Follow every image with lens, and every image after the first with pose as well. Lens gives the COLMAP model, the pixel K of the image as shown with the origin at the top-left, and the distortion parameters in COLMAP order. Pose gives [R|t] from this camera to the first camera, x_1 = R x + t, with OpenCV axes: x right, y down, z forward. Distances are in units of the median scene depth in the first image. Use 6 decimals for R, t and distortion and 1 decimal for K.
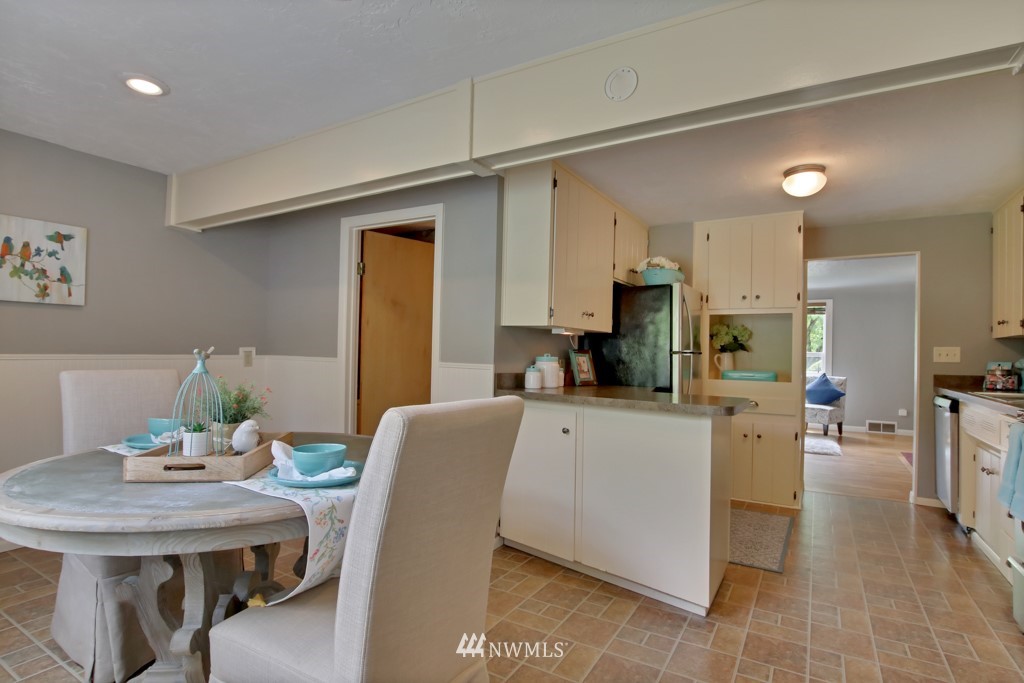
lens RADIAL K [[519.8, 0, 523.1], [0, 519.8, 345.8], [0, 0, 1]] dist [-0.031038, 0.006117]
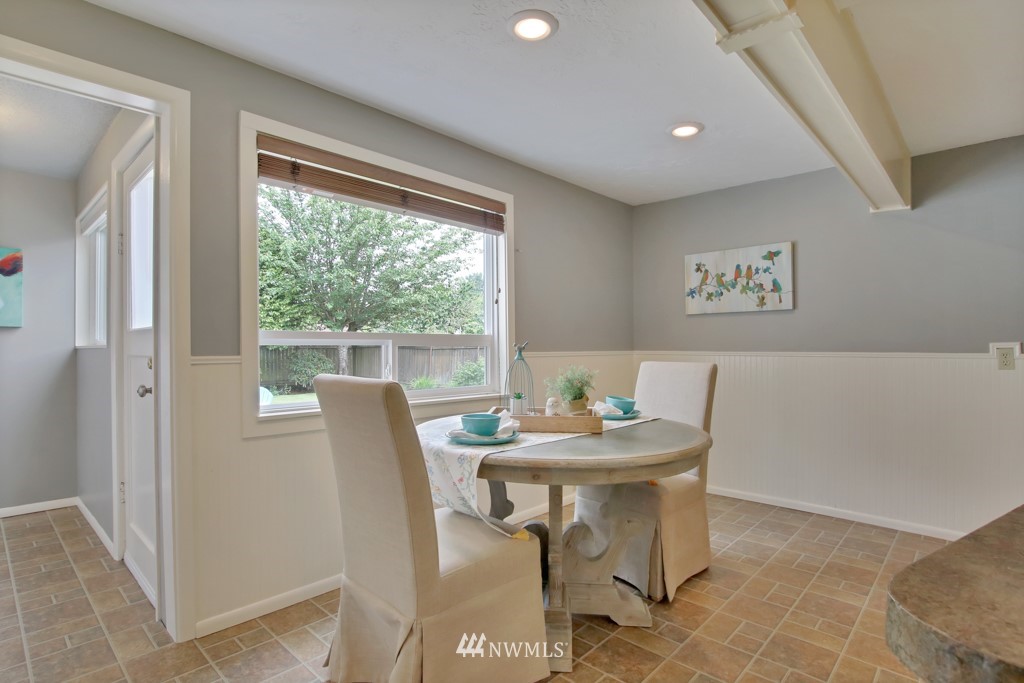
lens RADIAL K [[519.8, 0, 510.6], [0, 519.8, 345.0], [0, 0, 1]] dist [-0.031038, 0.006117]
pose [[-0.229288, -0.020541, -0.973142, 0.420684], [0.009060, 0.999689, -0.023236, 0.022758], [0.973316, -0.014145, -0.229031, 0.690092]]
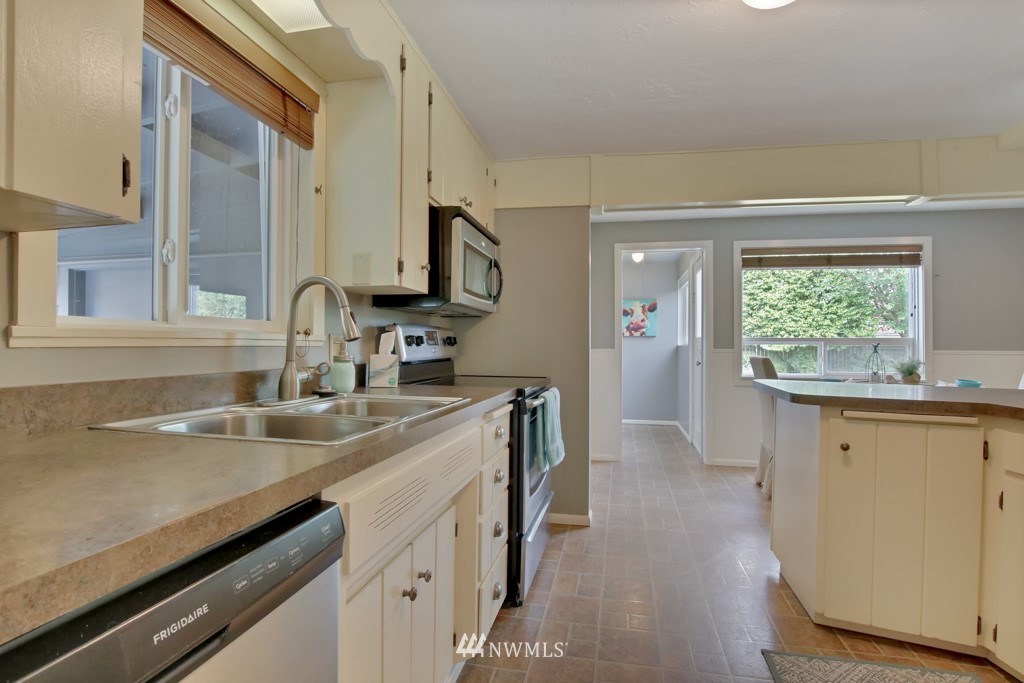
lens RADIAL K [[519.8, 0, 511.8], [0, 519.8, 346.3], [0, 0, 1]] dist [-0.031038, 0.006117]
pose [[-0.950739, -0.023974, -0.309065, 0.712307], [-0.019824, 0.999666, -0.016562, 0.036821], [0.309359, -0.009620, -0.950897, 1.109126]]
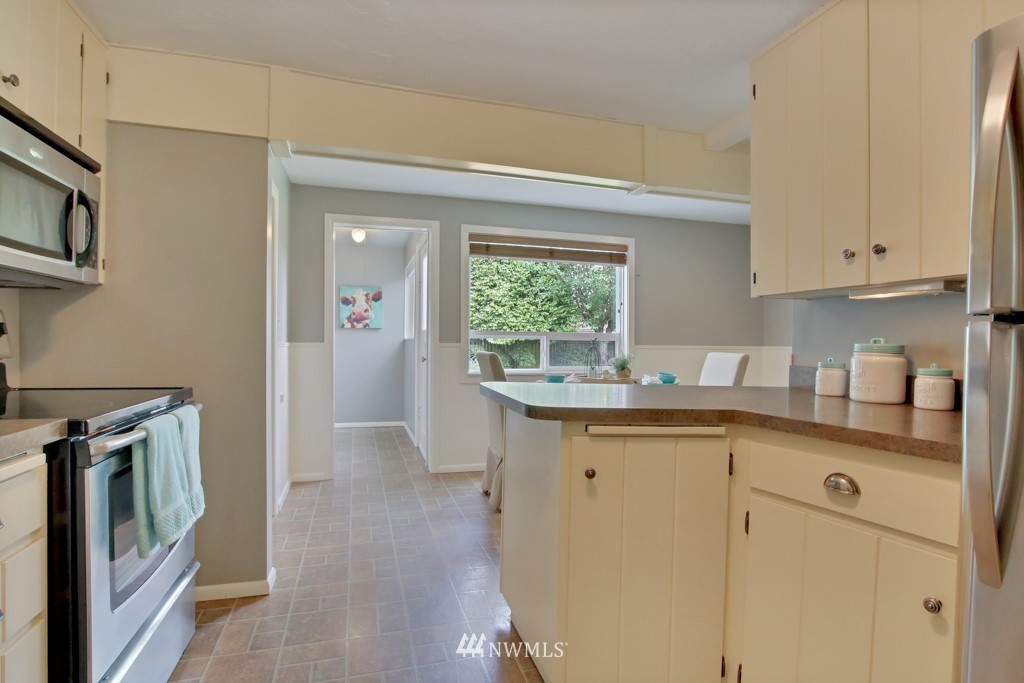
lens RADIAL K [[519.8, 0, 514.4], [0, 519.8, 344.9], [0, 0, 1]] dist [-0.031038, 0.006117]
pose [[-0.683845, -0.020697, -0.729334, 0.613976], [-0.014411, 0.999786, -0.014860, 0.032783], [0.729485, 0.000349, -0.683997, 1.004037]]
